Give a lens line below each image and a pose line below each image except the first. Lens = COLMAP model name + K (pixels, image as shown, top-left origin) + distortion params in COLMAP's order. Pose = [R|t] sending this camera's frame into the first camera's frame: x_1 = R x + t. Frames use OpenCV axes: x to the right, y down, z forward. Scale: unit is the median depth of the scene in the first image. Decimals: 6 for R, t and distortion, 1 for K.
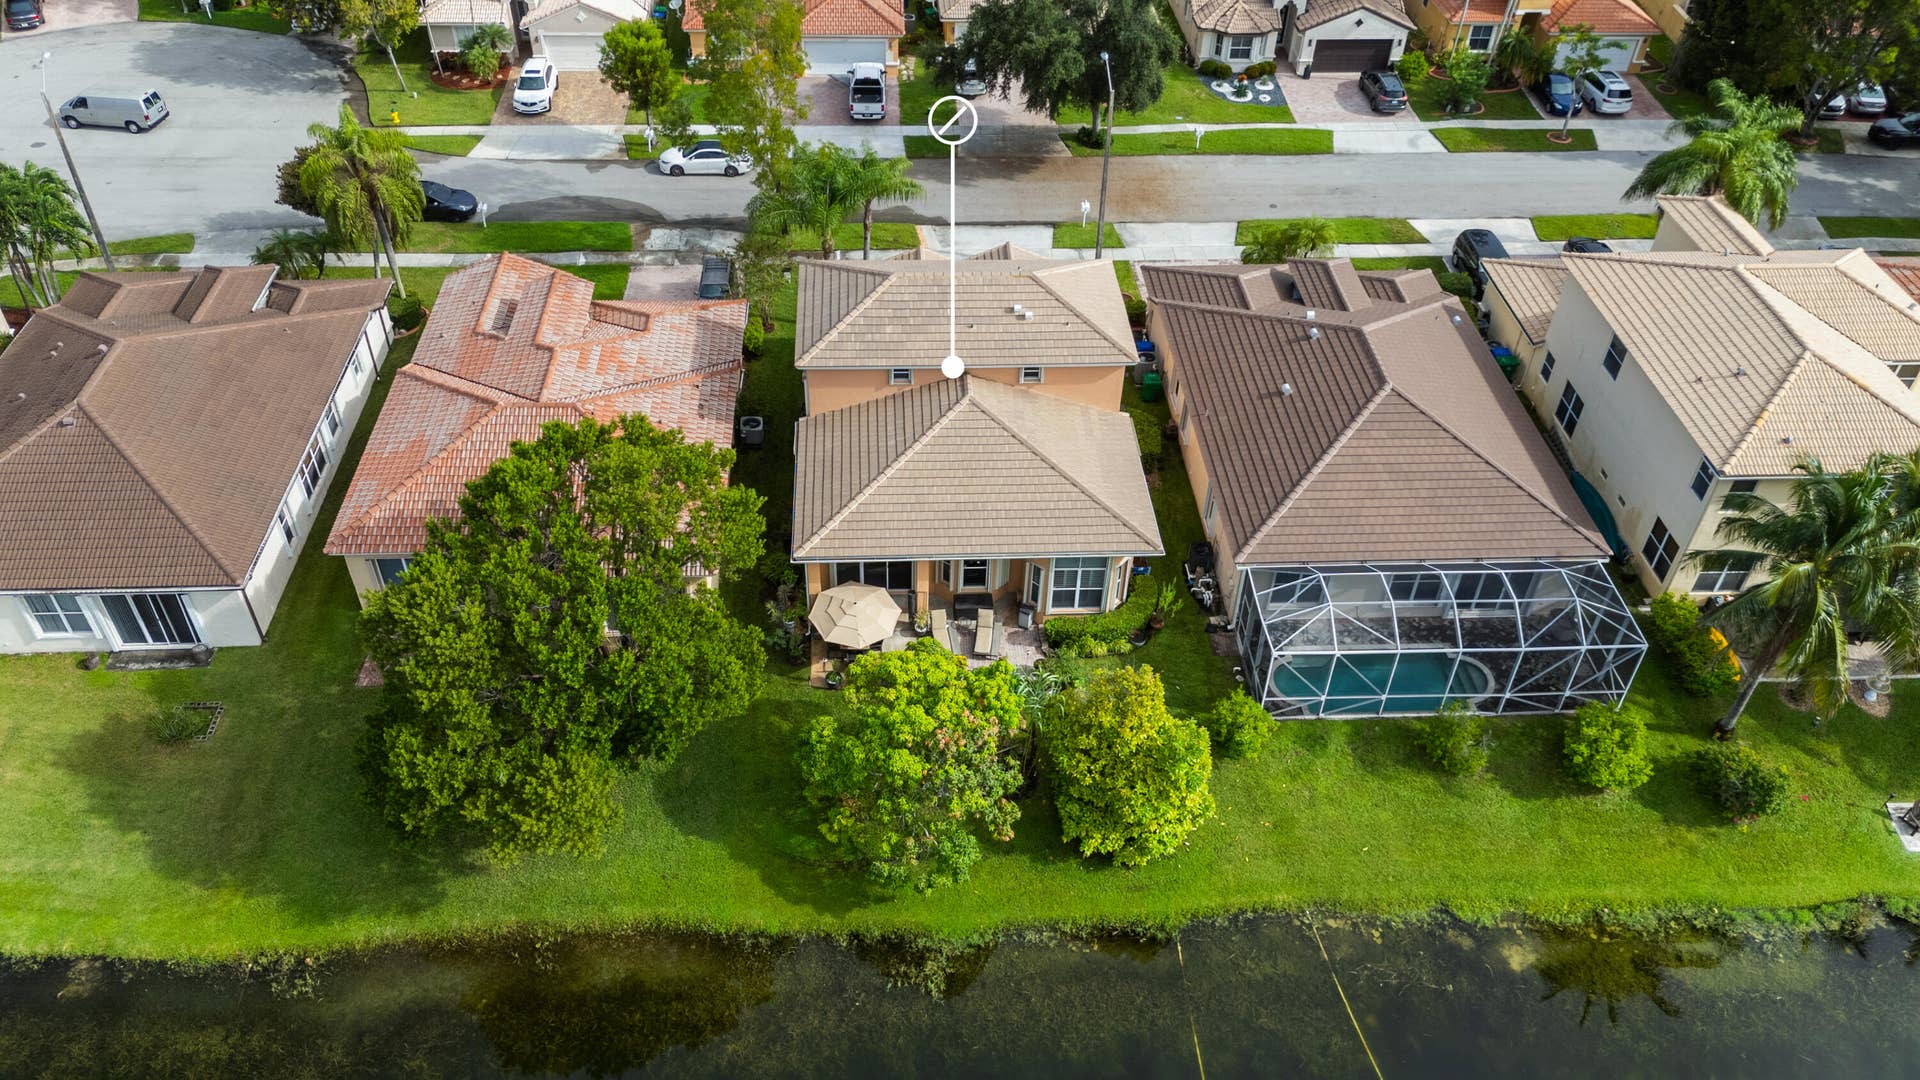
lens RADIAL K [[1448.7, 0, 960.0], [0, 1448.7, 540.0], [0, 0, 1]] dist [0.063668, -0.090497]
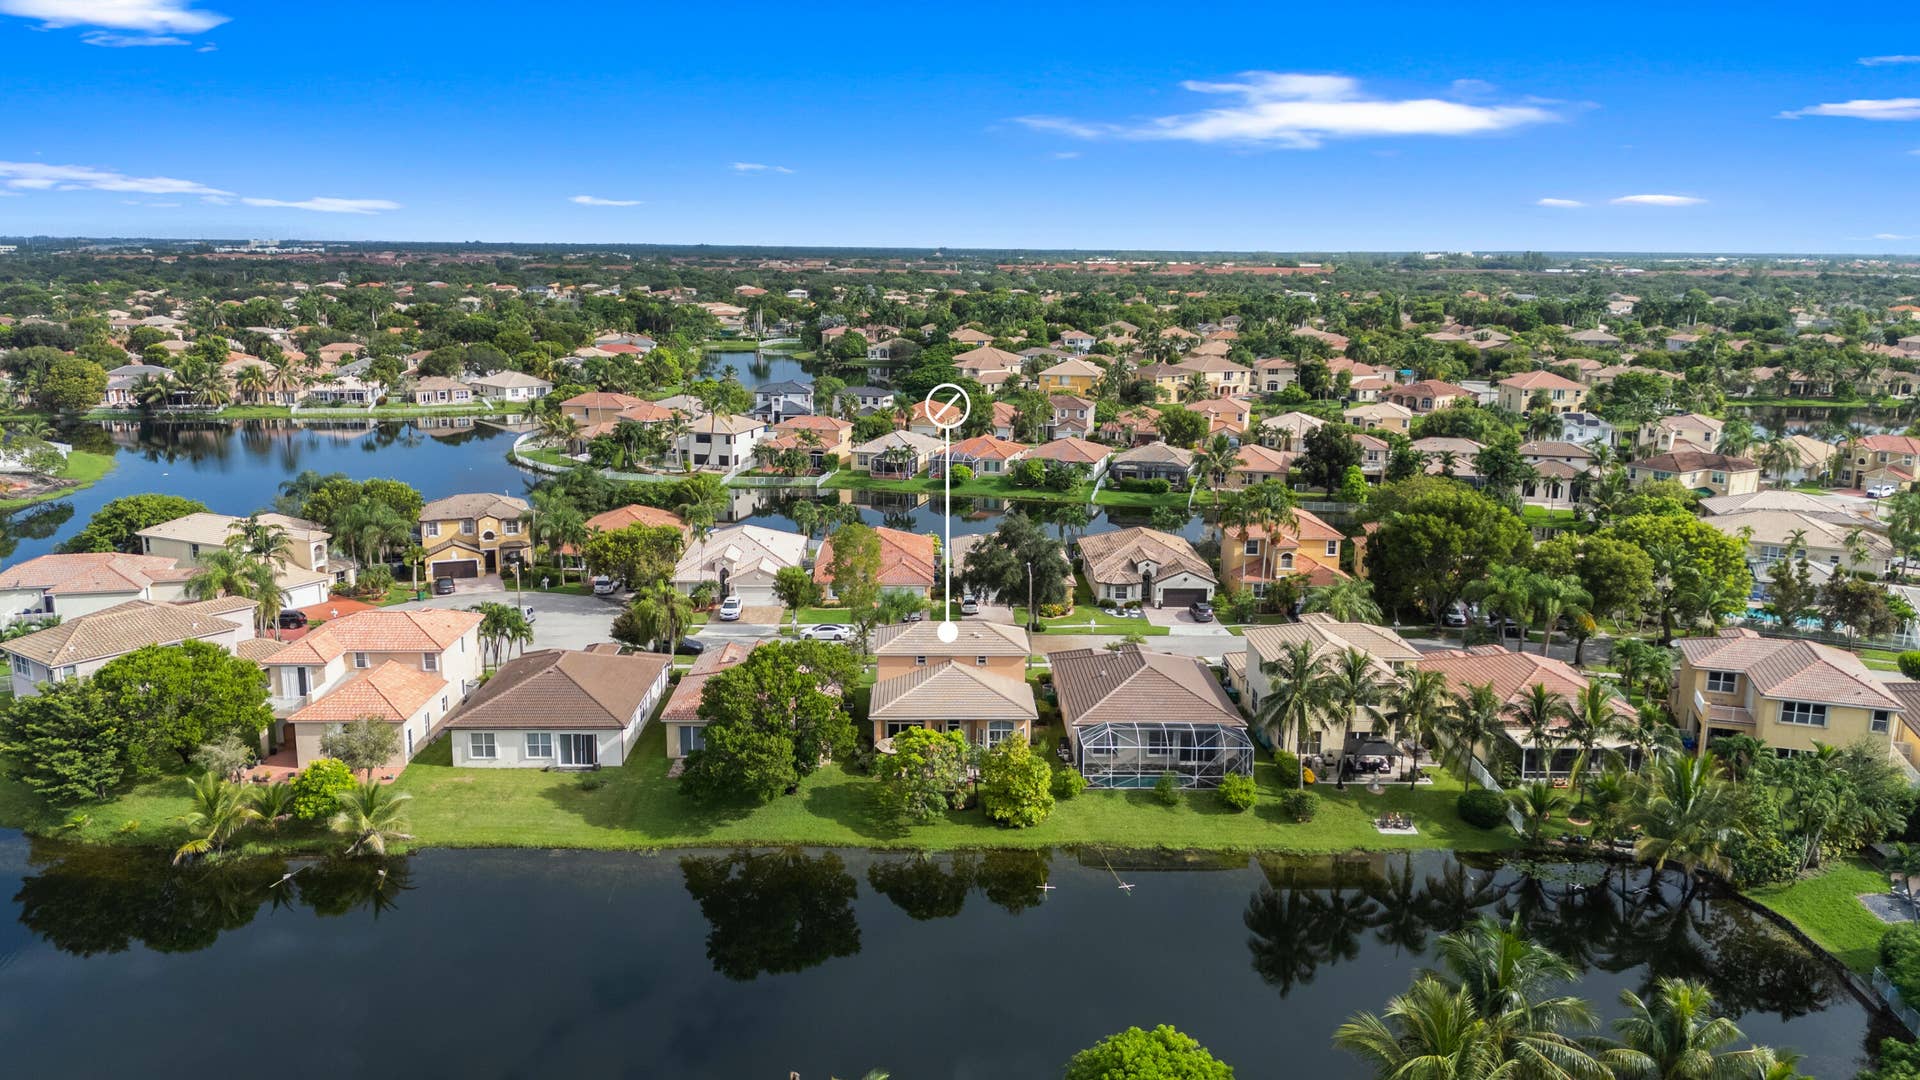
lens RADIAL K [[1412.6, 0, 953.3], [0, 1412.6, 537.9], [0, 0, 1]] dist [0.063047, -0.001061]
pose [[0.999245, -0.008133, -0.038003, 0.093497], [-0.011310, 0.874681, -0.484567, 0.786547], [0.037181, 0.484630, 0.873929, -0.979068]]
